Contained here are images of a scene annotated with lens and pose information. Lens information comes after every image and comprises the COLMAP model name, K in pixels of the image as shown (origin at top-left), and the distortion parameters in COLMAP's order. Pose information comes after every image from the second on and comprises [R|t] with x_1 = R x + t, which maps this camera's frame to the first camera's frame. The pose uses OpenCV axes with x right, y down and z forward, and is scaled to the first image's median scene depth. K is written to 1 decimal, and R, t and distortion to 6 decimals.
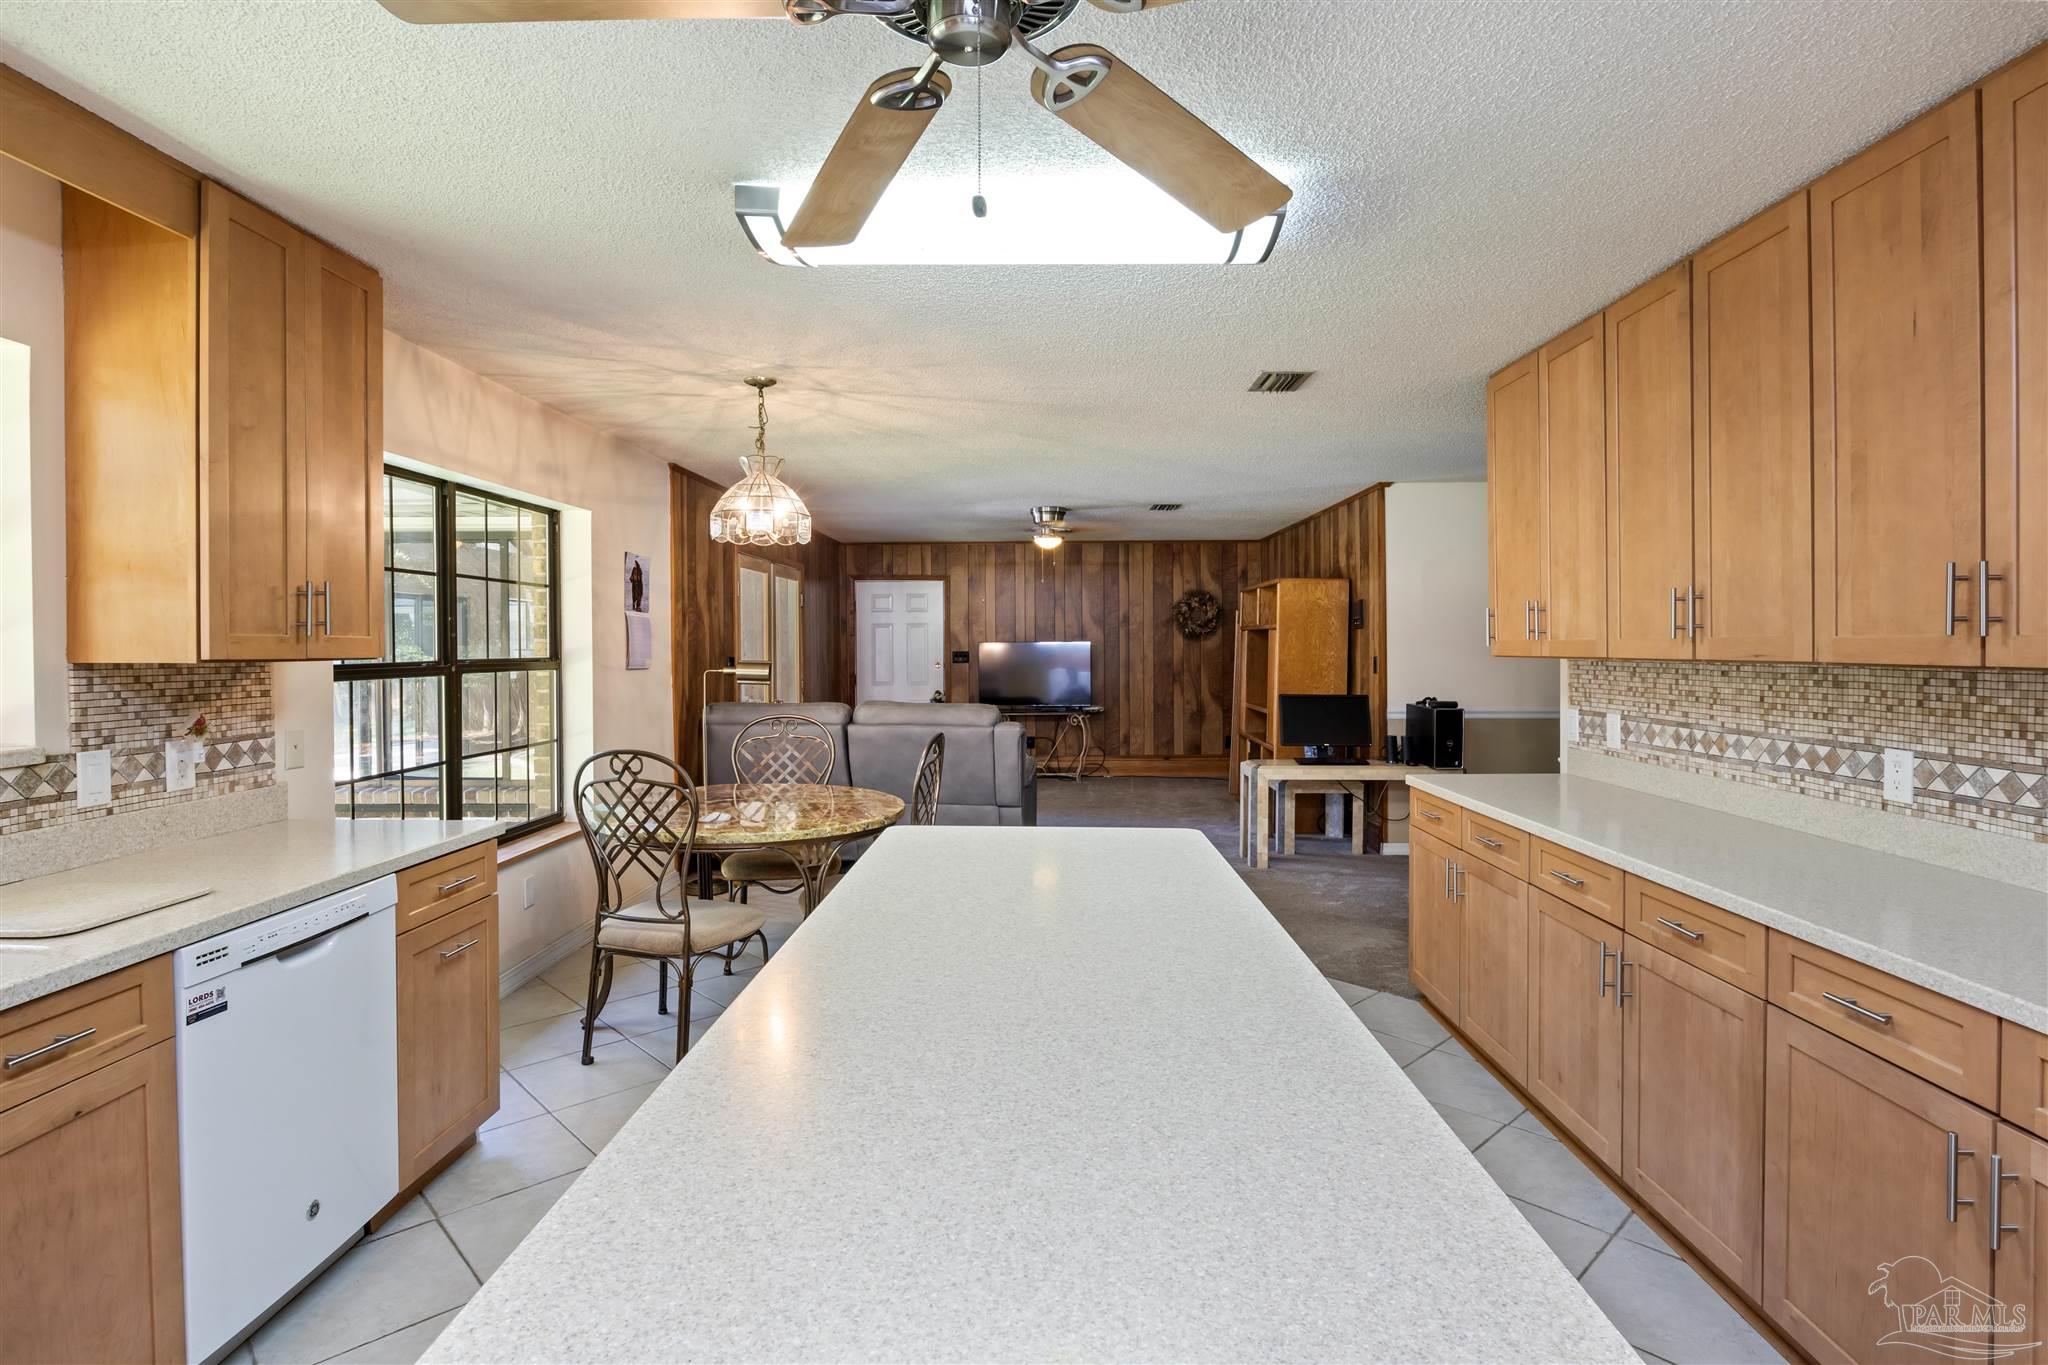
lens RADIAL K [[1044.4, 0, 1025.1], [0, 1044.4, 669.6], [0, 0, 1]] dist [0.000247, -0.000011]
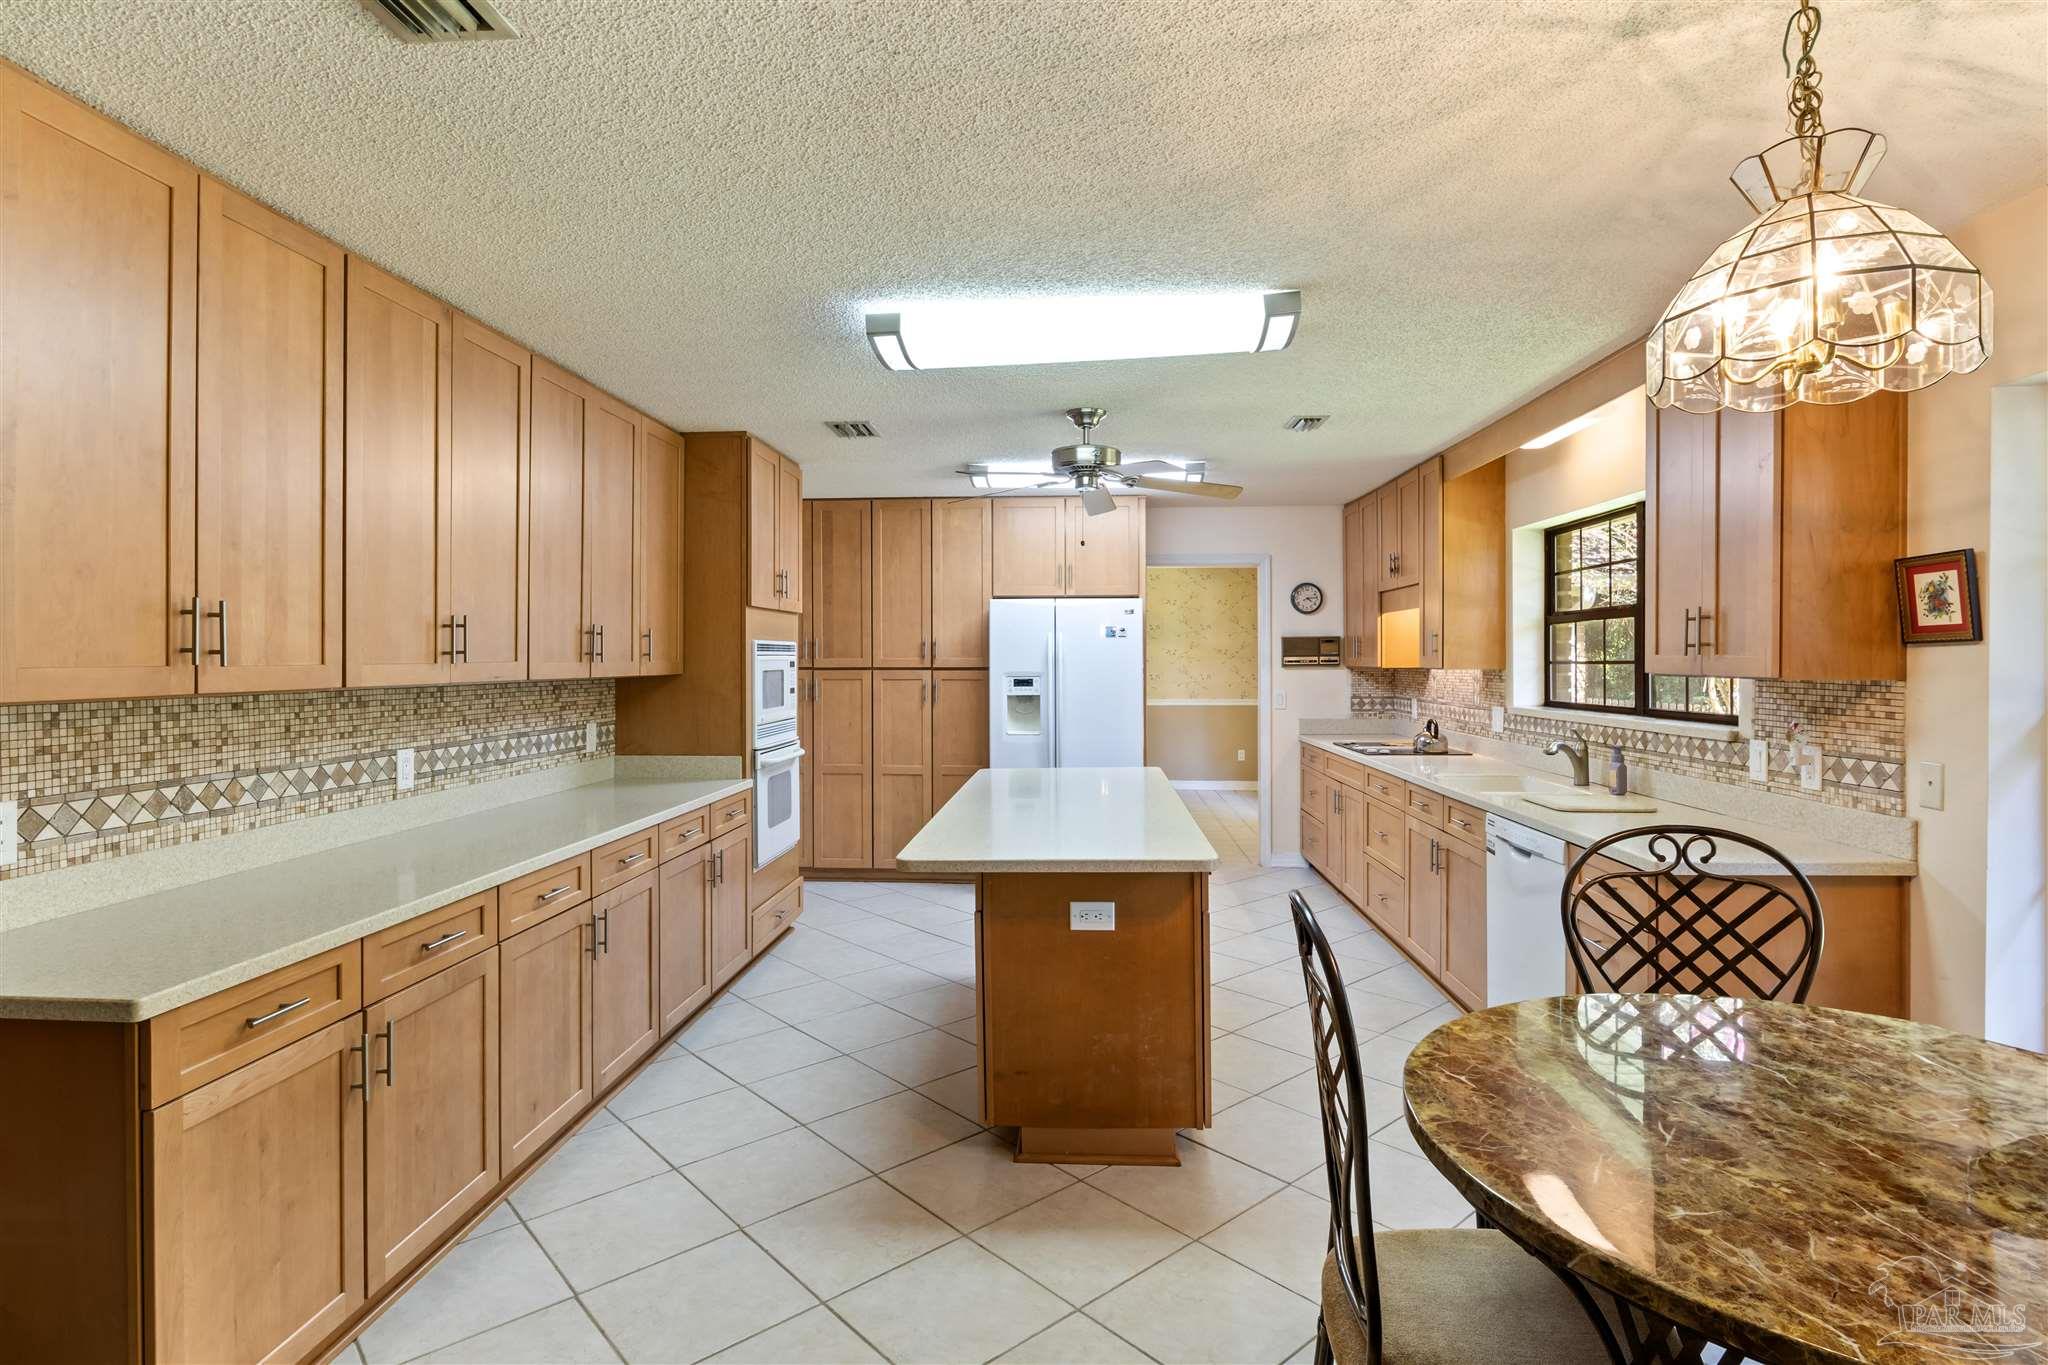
lens RADIAL K [[1044.4, 0, 1016.9], [0, 1044.4, 664.4], [0, 0, 1]] dist [0.000247, -0.000011]
pose [[-0.999306, 0.005292, 0.036877, 0.013472], [0.006372, 0.999552, 0.029245, -0.055156], [-0.036705, 0.029459, -0.998892, 1.976716]]
